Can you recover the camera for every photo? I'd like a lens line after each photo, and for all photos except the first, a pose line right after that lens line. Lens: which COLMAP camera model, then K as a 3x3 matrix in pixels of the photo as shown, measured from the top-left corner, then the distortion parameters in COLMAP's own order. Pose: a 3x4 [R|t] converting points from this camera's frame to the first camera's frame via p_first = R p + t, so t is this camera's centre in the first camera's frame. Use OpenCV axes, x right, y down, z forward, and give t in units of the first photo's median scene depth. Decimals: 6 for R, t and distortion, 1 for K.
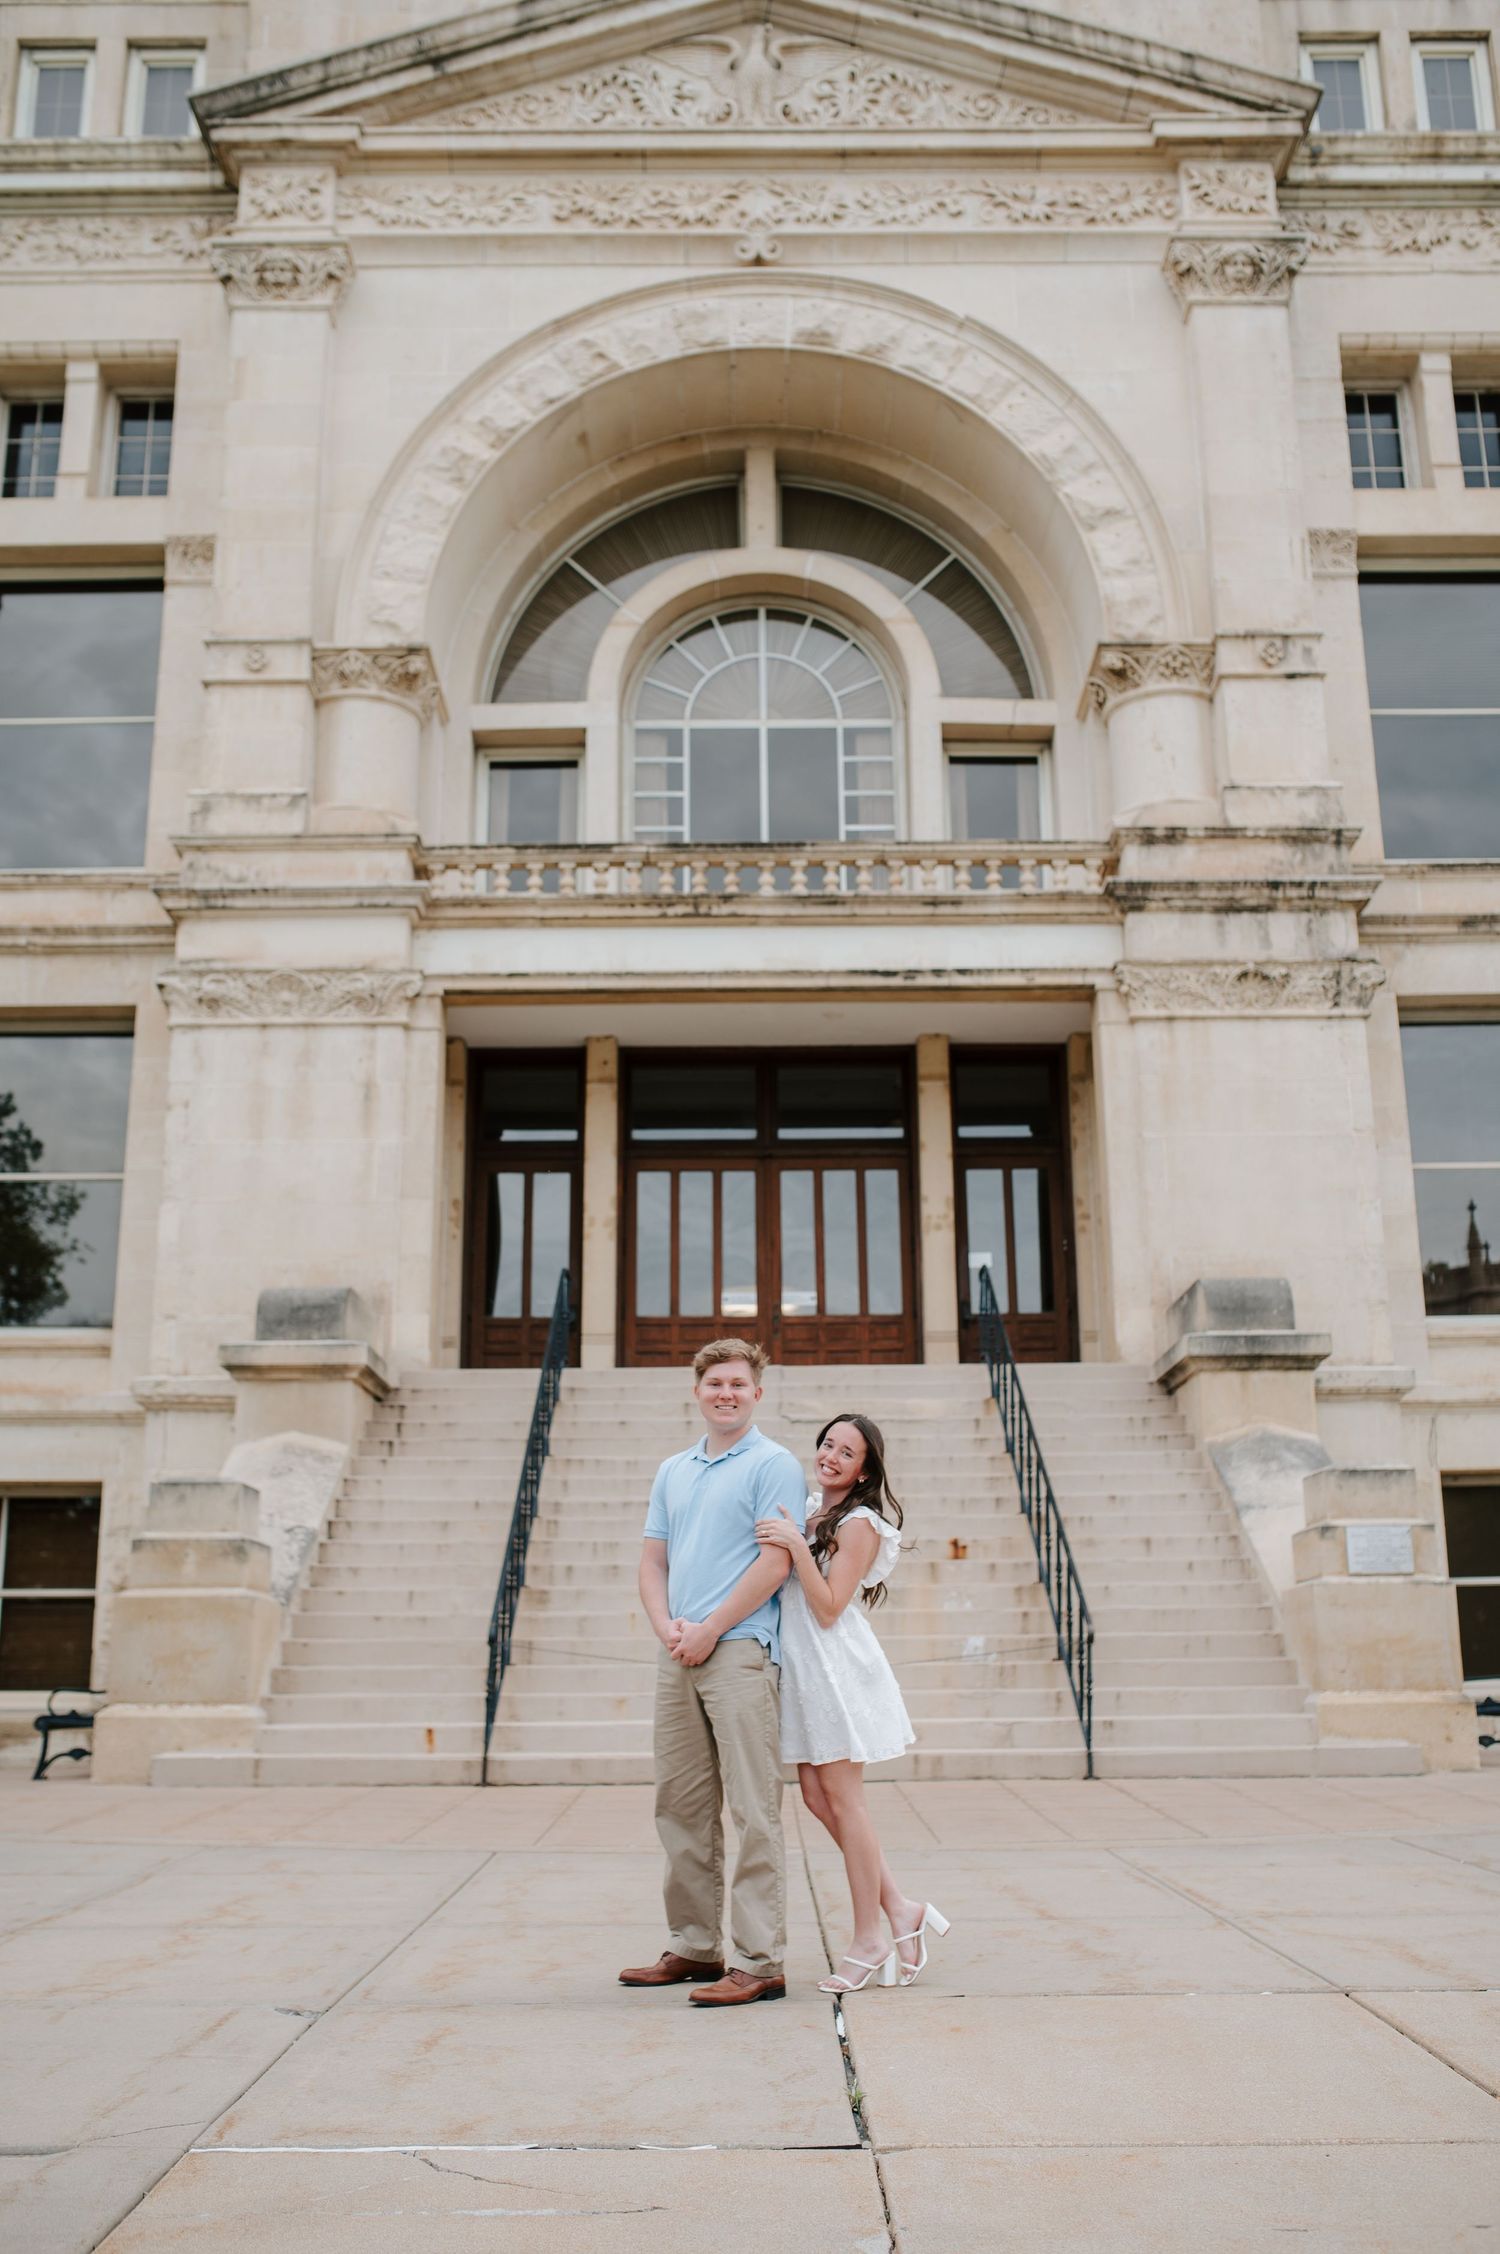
lens RADIAL K [[2145.5, 0, 750.0], [0, 2145.5, 1127.0], [0, 0, 1]] dist [-0.063100, 0.091073]
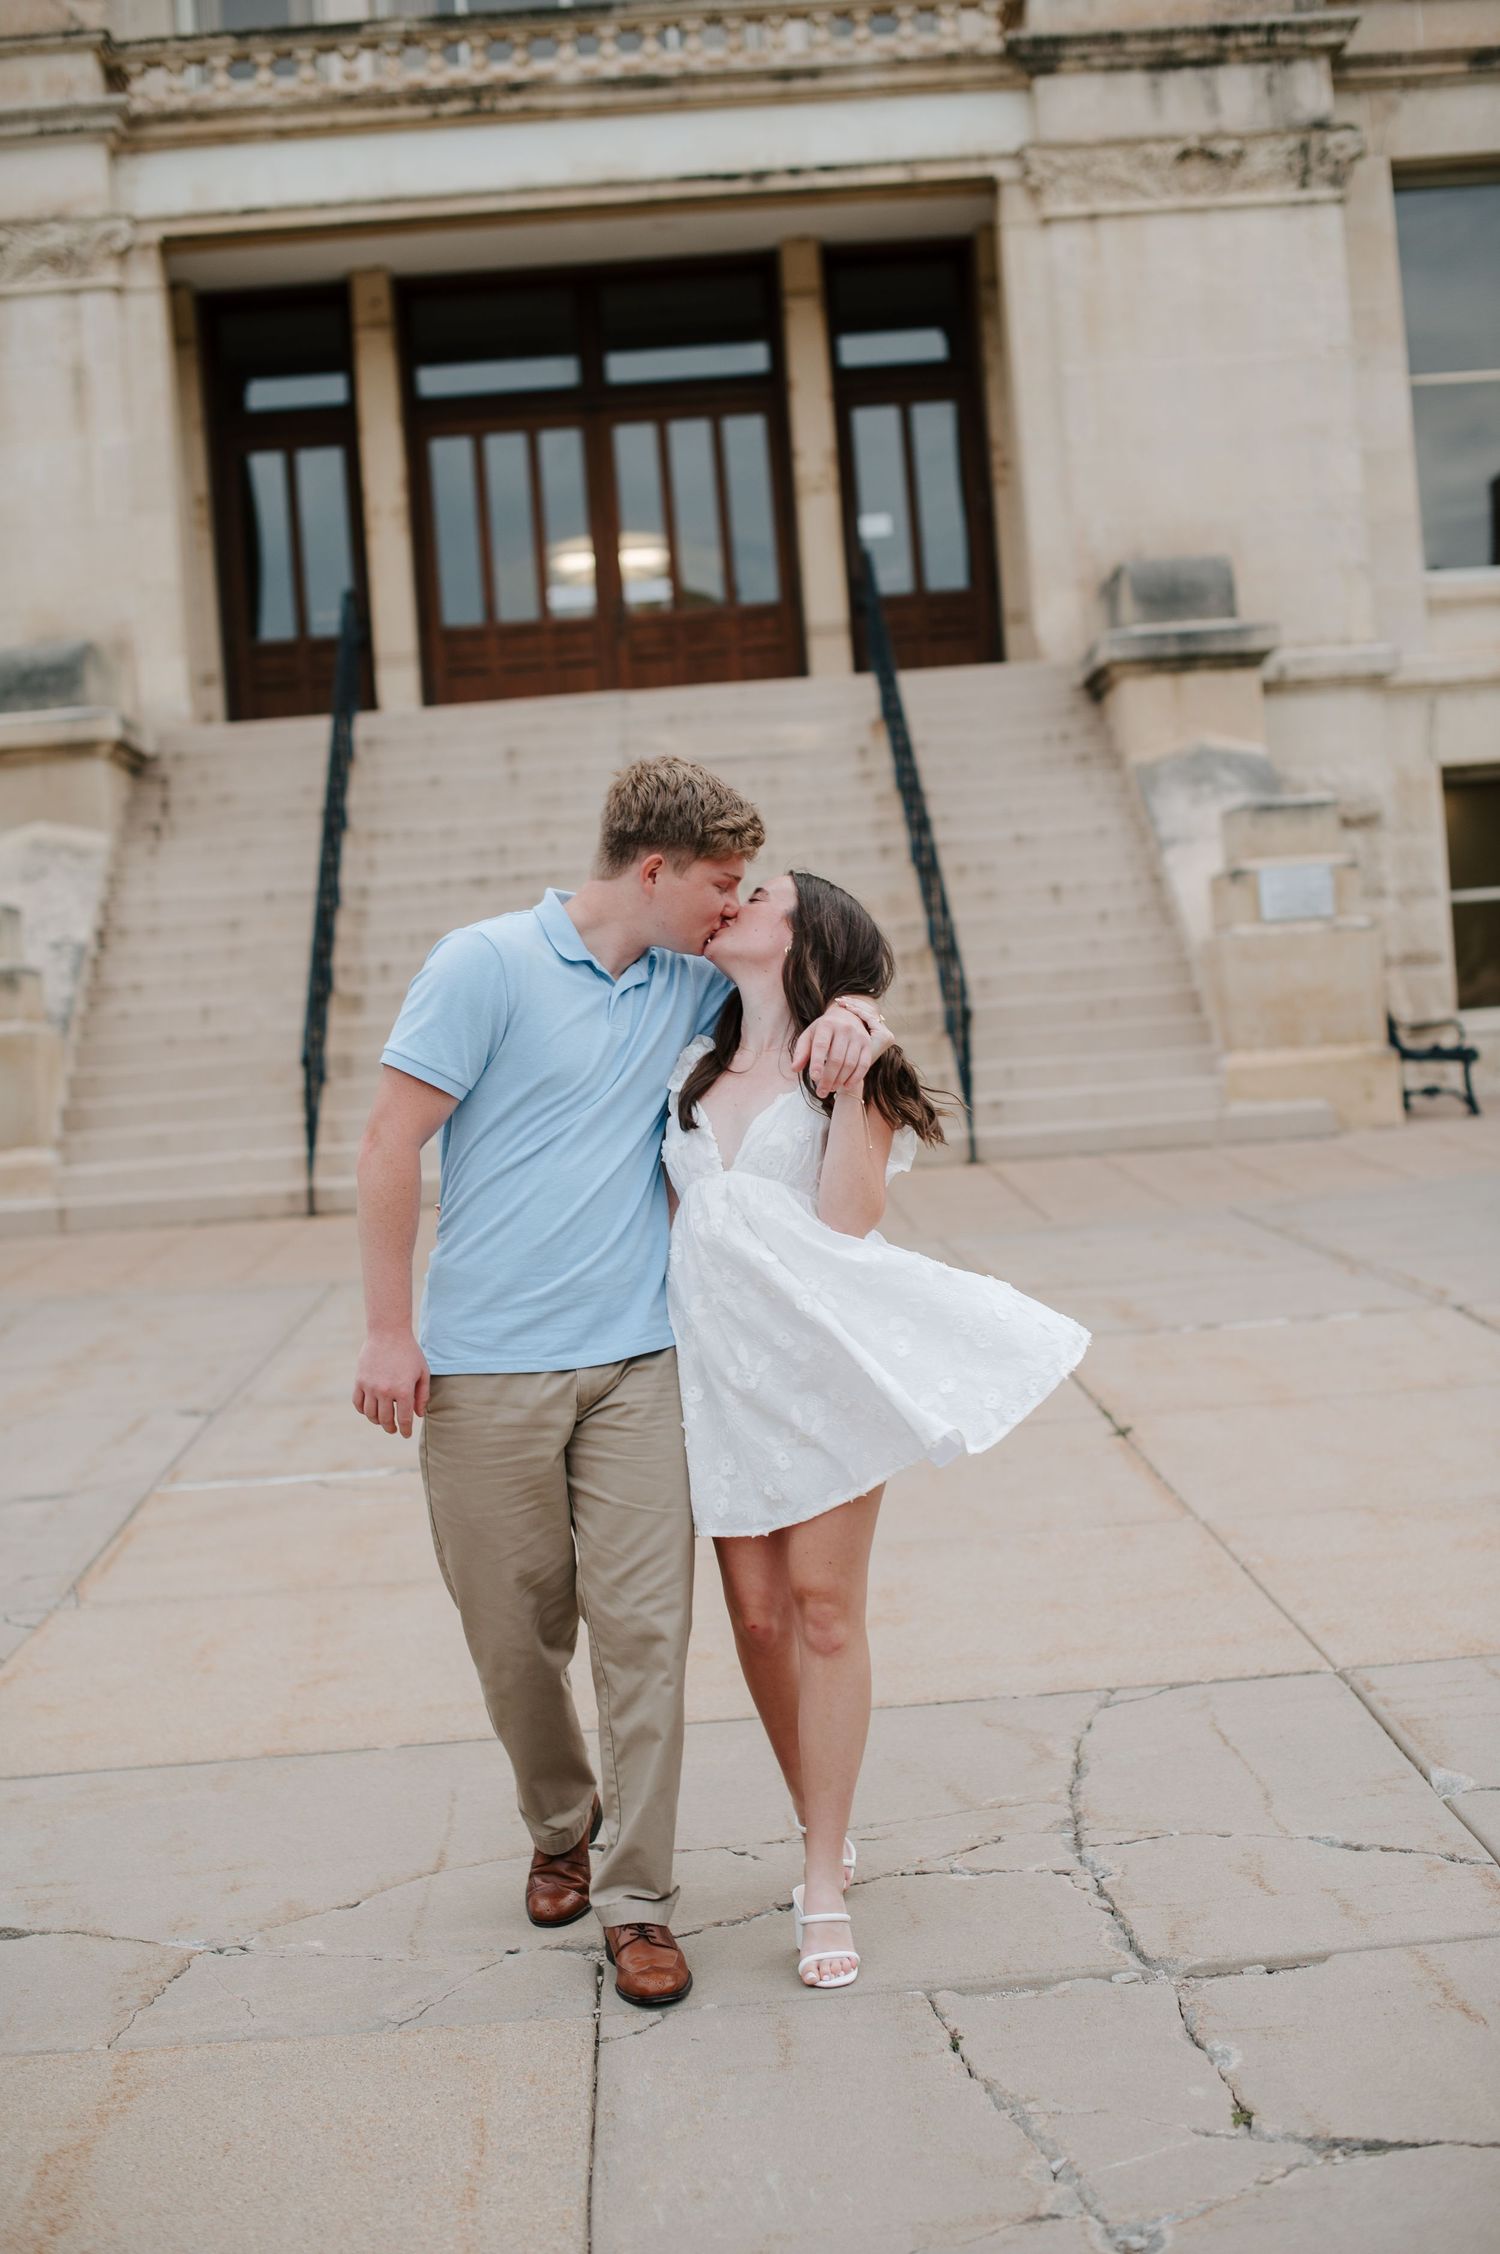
lens RADIAL K [[3257.6, 0, 750.0], [0, 3257.6, 1127.0], [0, 0, 1]] dist [-0.150270, 0.165032]
pose [[0.997378, -0.068798, 0.022442, 0.021776], [0.059675, 0.957347, 0.282709, -0.071184], [-0.040935, -0.280629, 0.958943, -0.214110]]
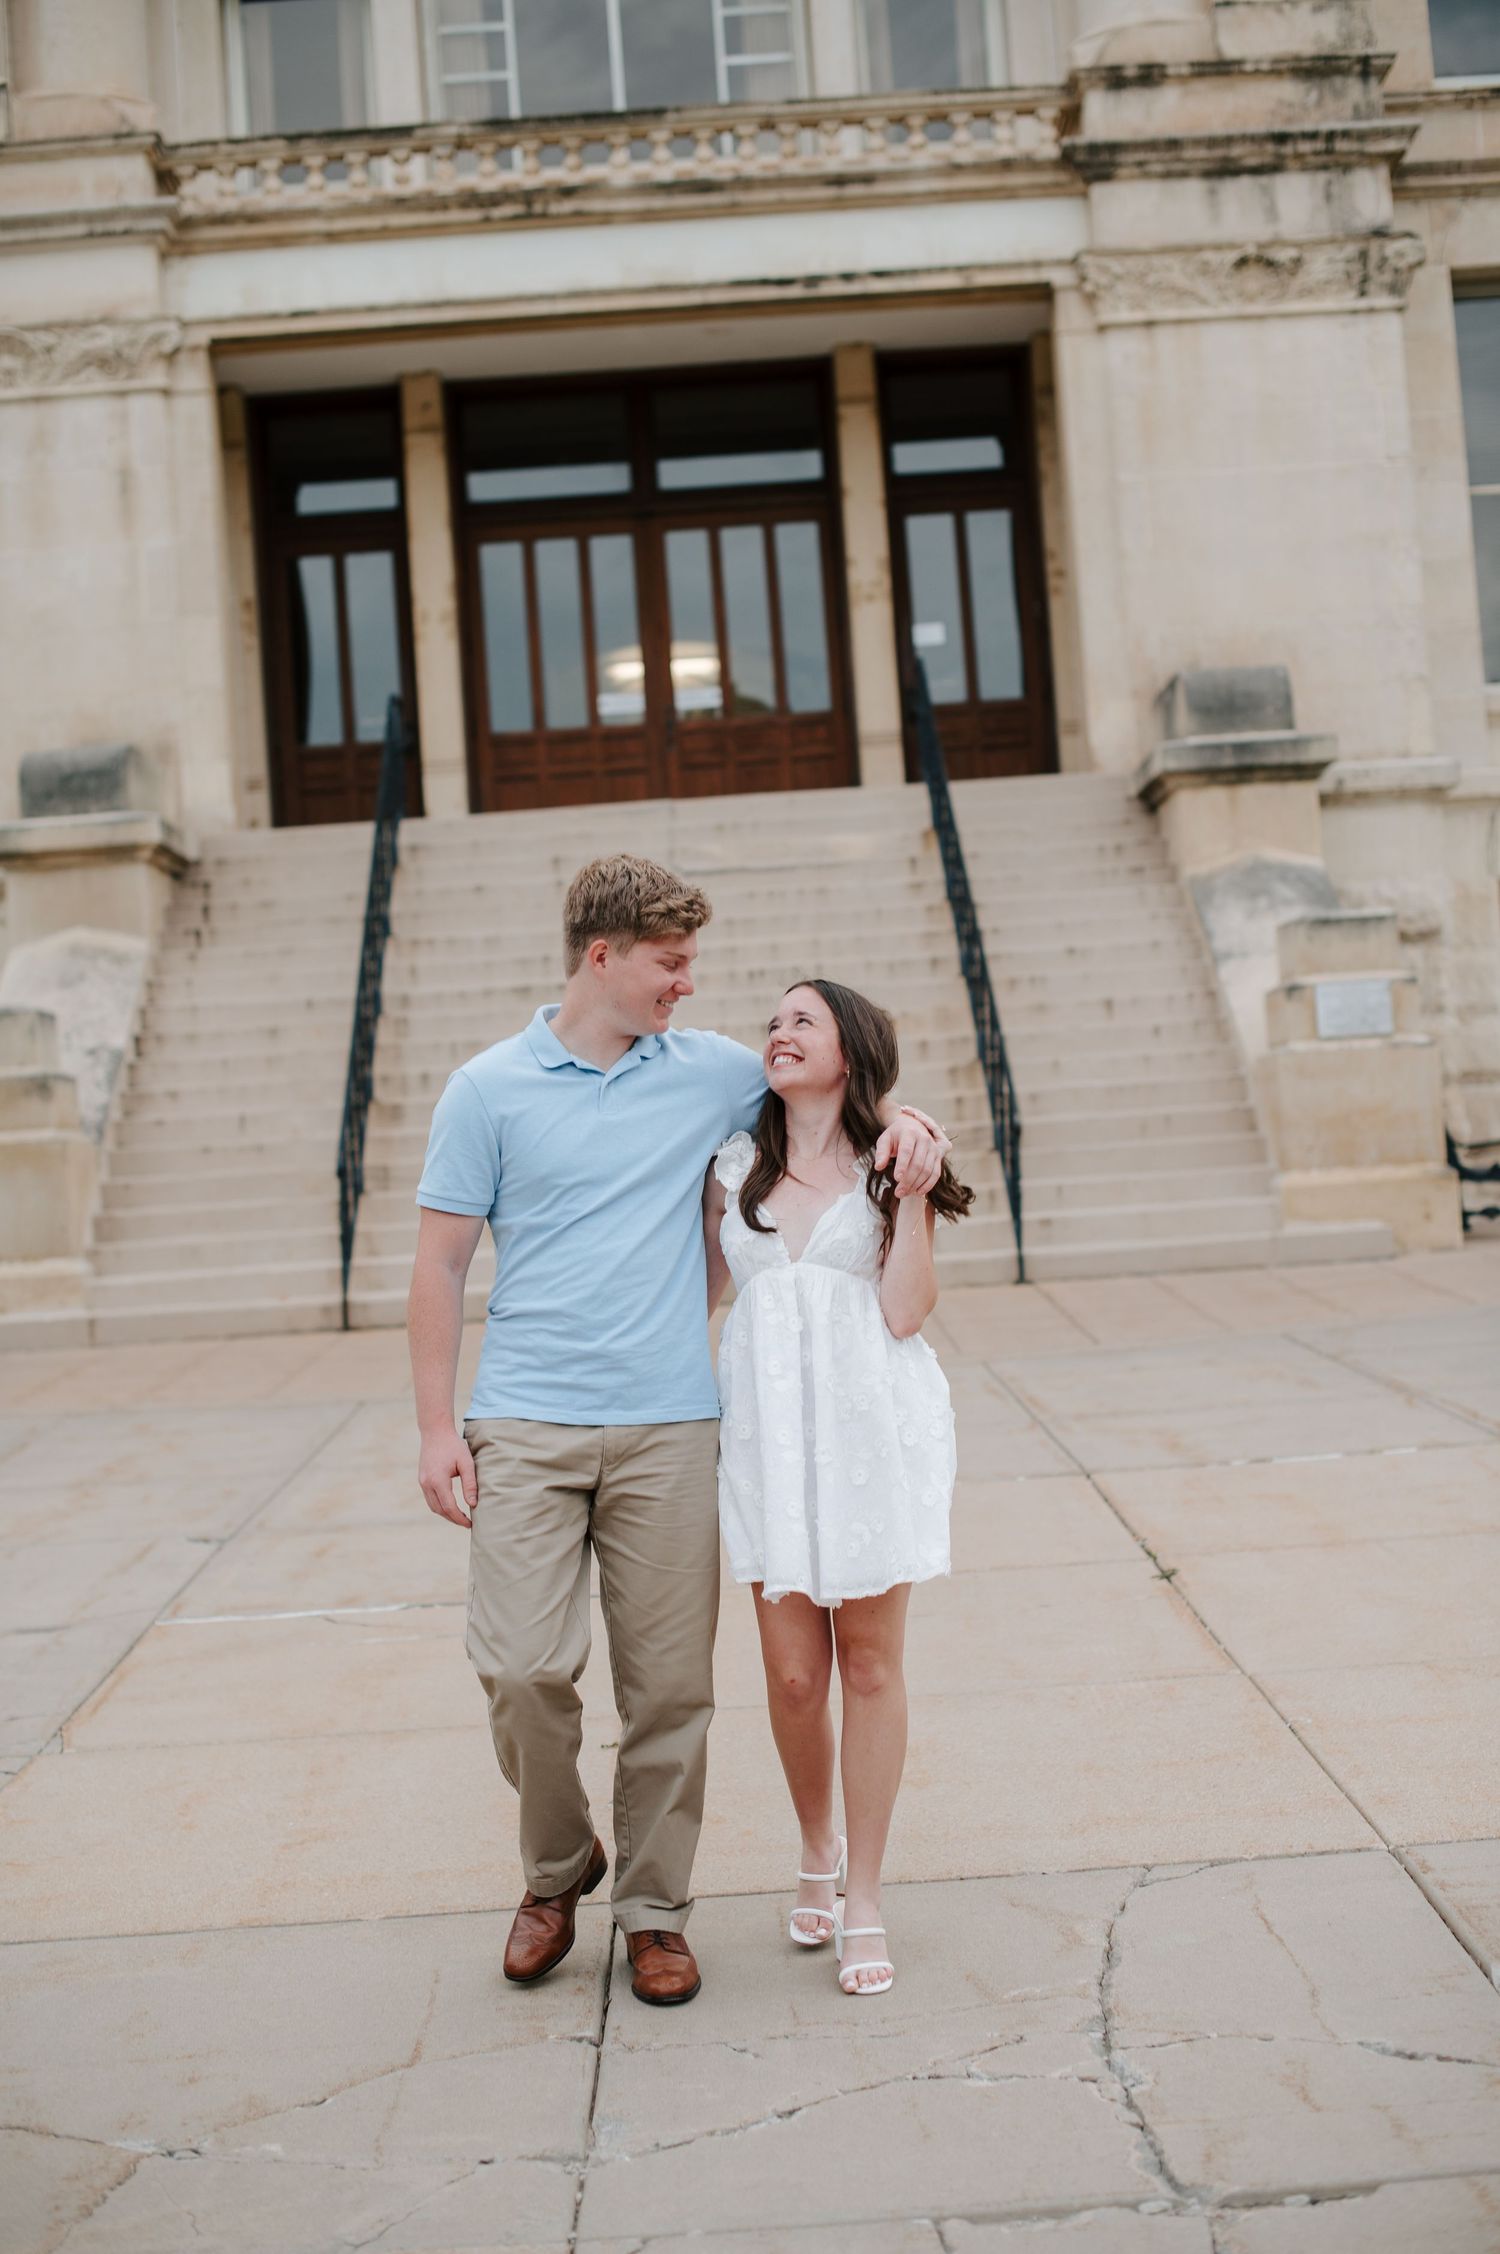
lens RADIAL K [[3257.6, 0, 750.0], [0, 3257.6, 1127.0], [0, 0, 1]] dist [-0.150270, 0.165032]
pose [[0.998166, -0.060071, 0.007497, 0.025581], [0.056312, 0.966805, 0.249234, -0.067612], [-0.022220, -0.248355, 0.968414, -0.196584]]
